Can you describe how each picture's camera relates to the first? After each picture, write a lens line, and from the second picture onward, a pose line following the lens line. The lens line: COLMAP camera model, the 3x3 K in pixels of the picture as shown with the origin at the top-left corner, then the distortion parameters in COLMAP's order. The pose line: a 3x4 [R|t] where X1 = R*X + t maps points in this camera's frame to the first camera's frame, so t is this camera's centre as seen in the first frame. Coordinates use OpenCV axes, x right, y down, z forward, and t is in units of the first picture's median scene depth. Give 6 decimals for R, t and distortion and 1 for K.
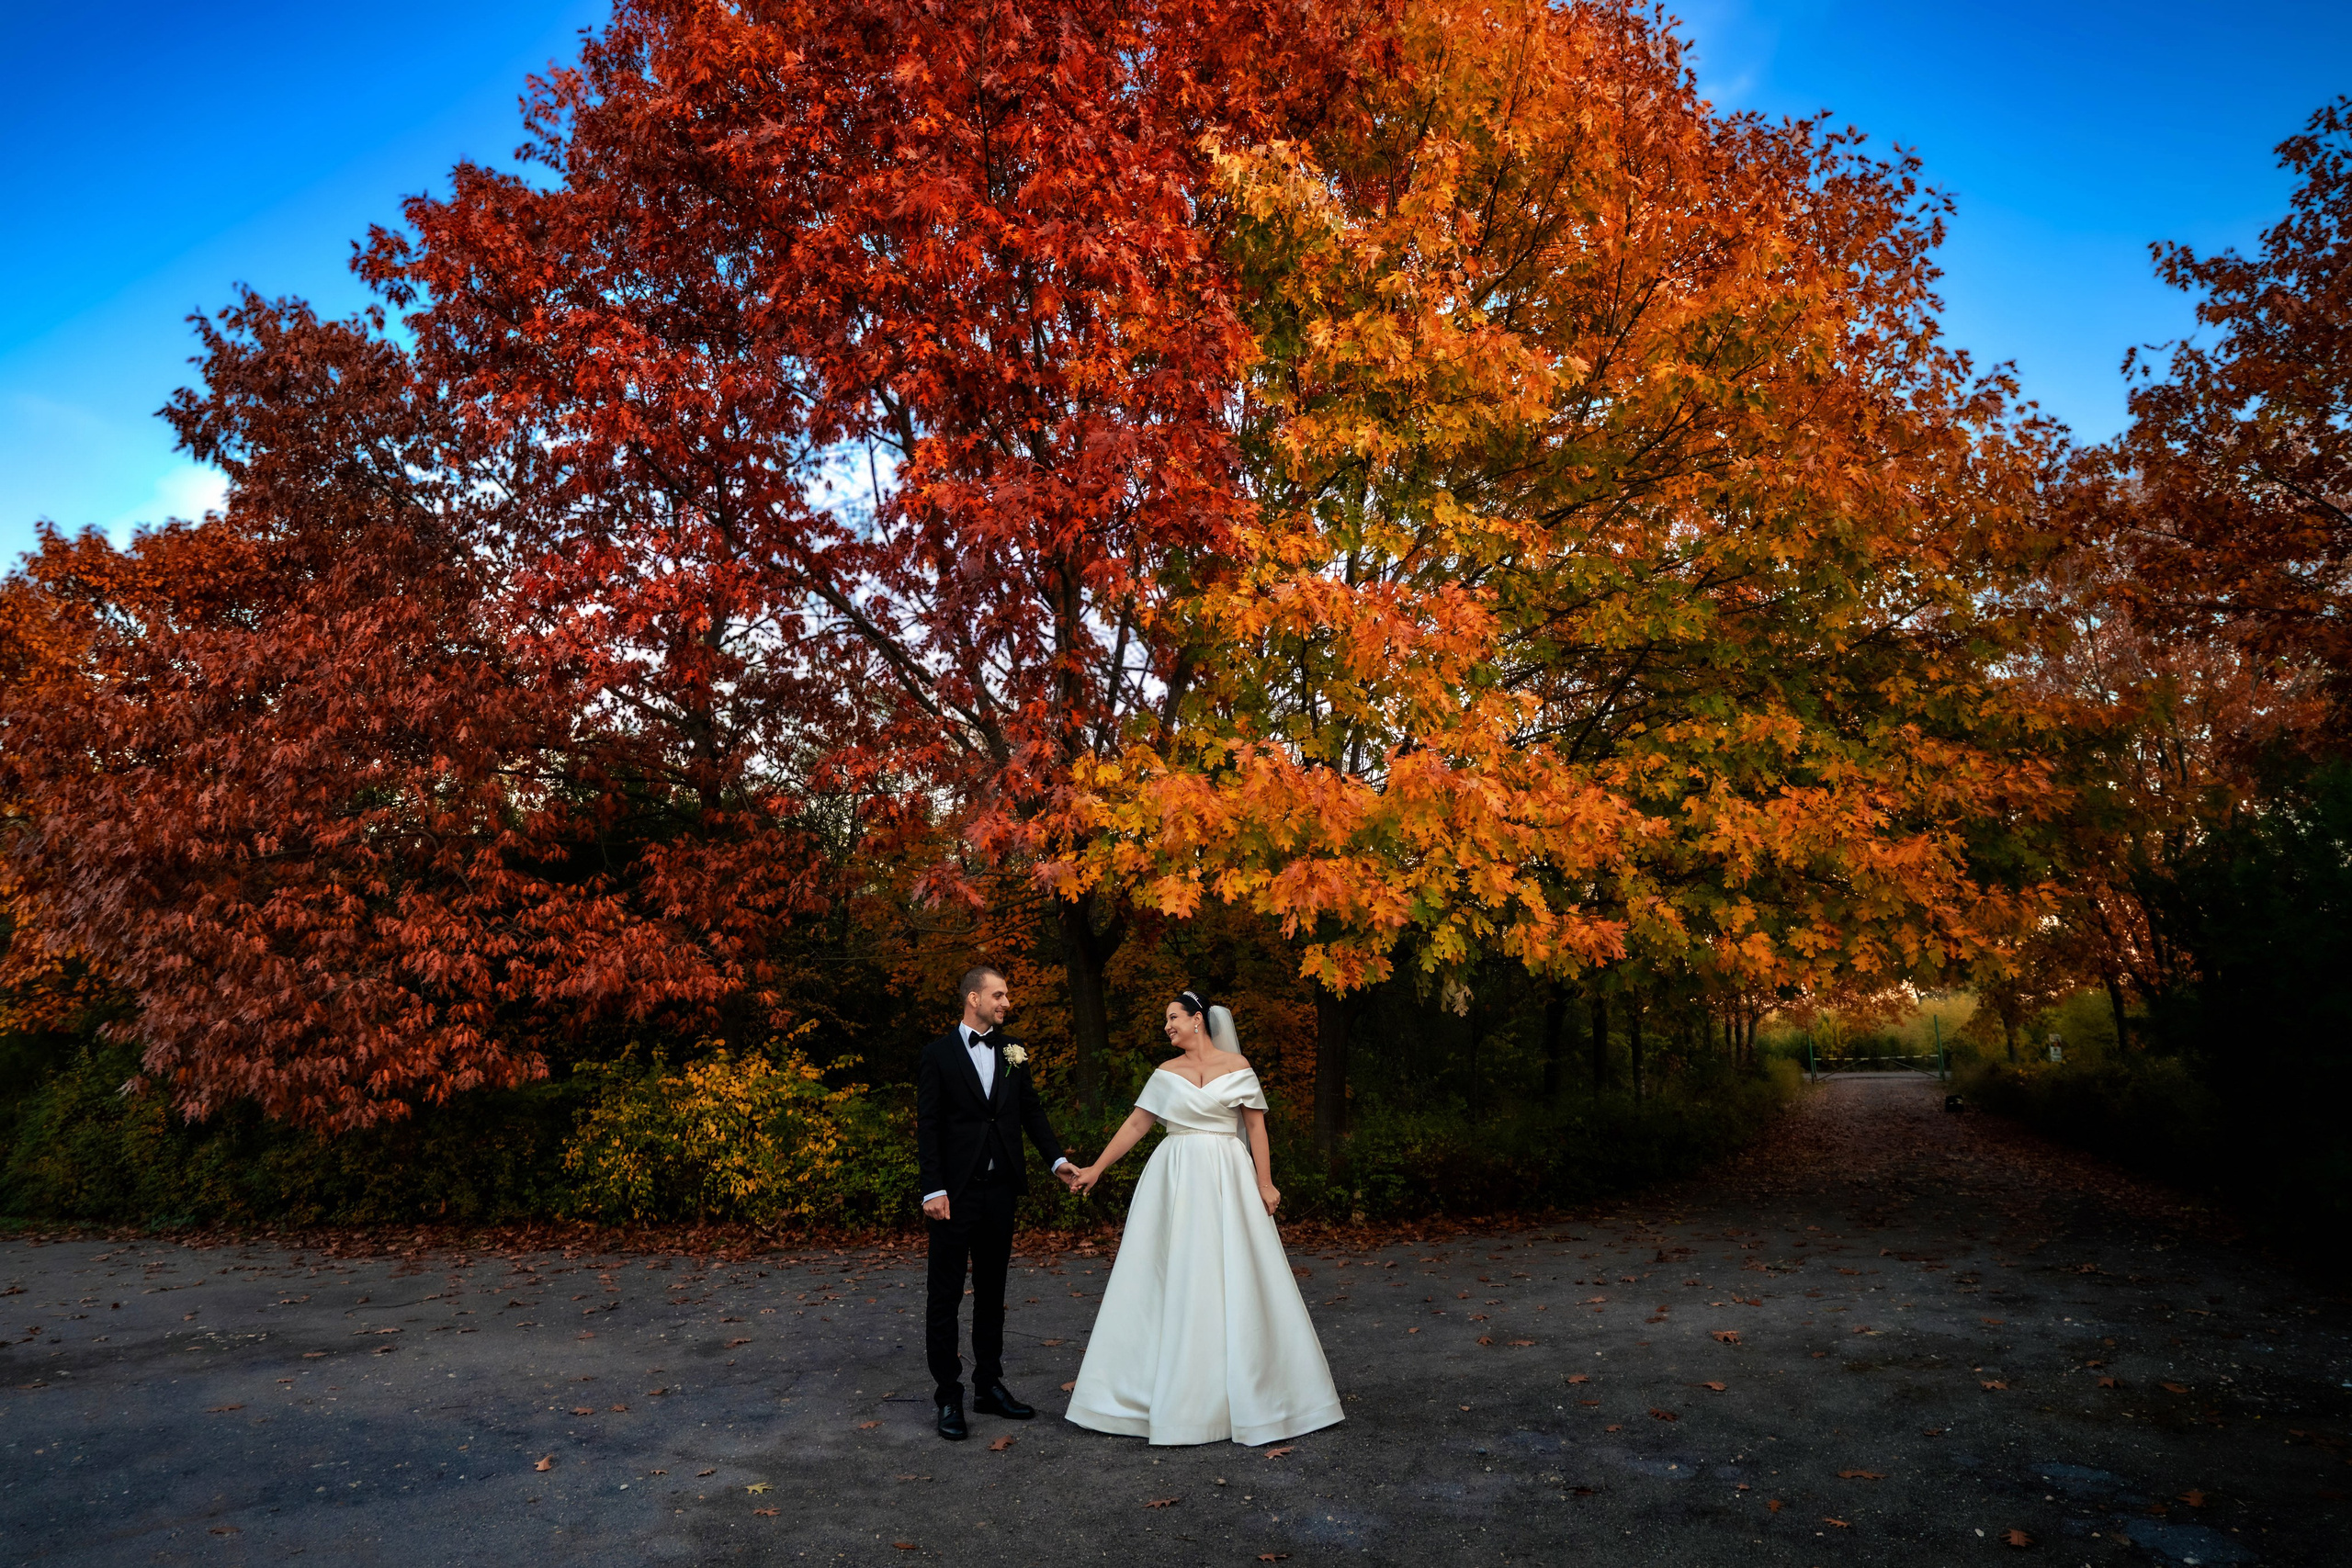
lens RADIAL K [[1248.3, 0, 1156.4], [0, 1248.3, 783.7], [0, 0, 1]] dist [-0.012933, -0.000435]
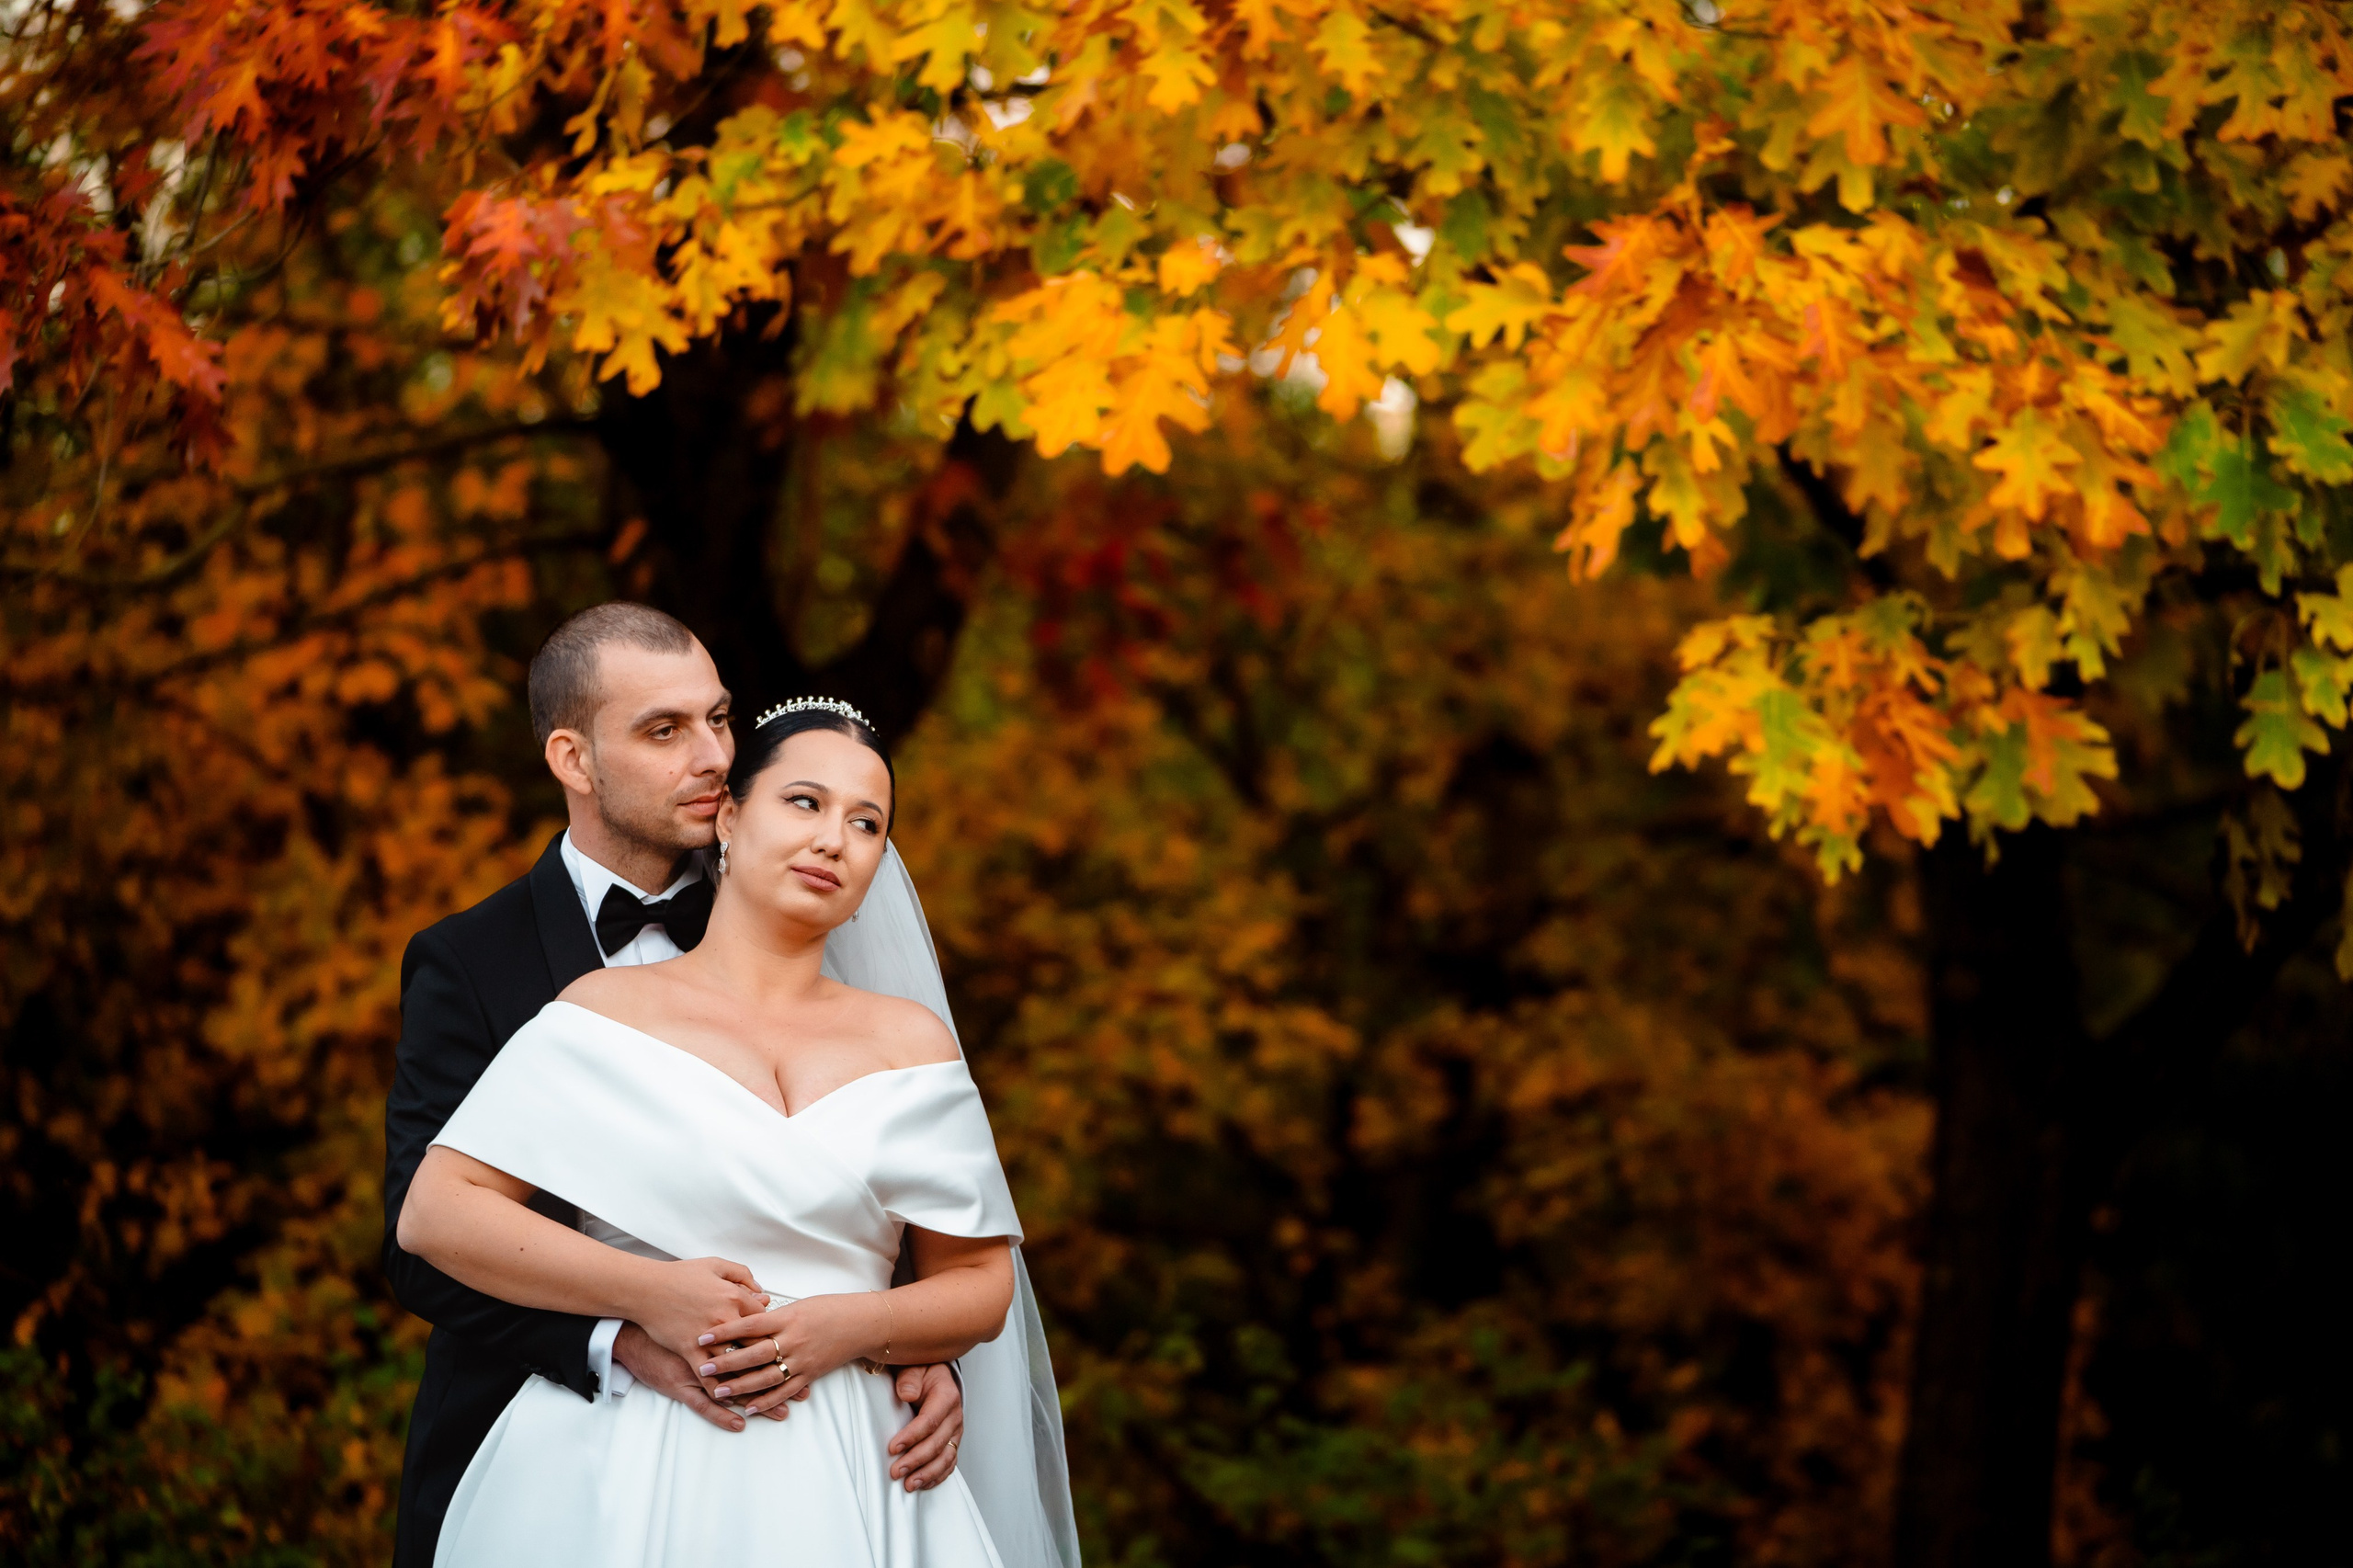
lens RADIAL K [[7444.6, 0, 1176.5], [0, 7444.6, 784.0], [0, 0, 1]] dist [0.292464, 0.359241]
pose [[0.998932, 0.044363, -0.012925, 0.044803], [-0.042581, 0.992413, 0.115340, 0.010582], [0.017944, -0.114666, 0.993242, -0.269370]]
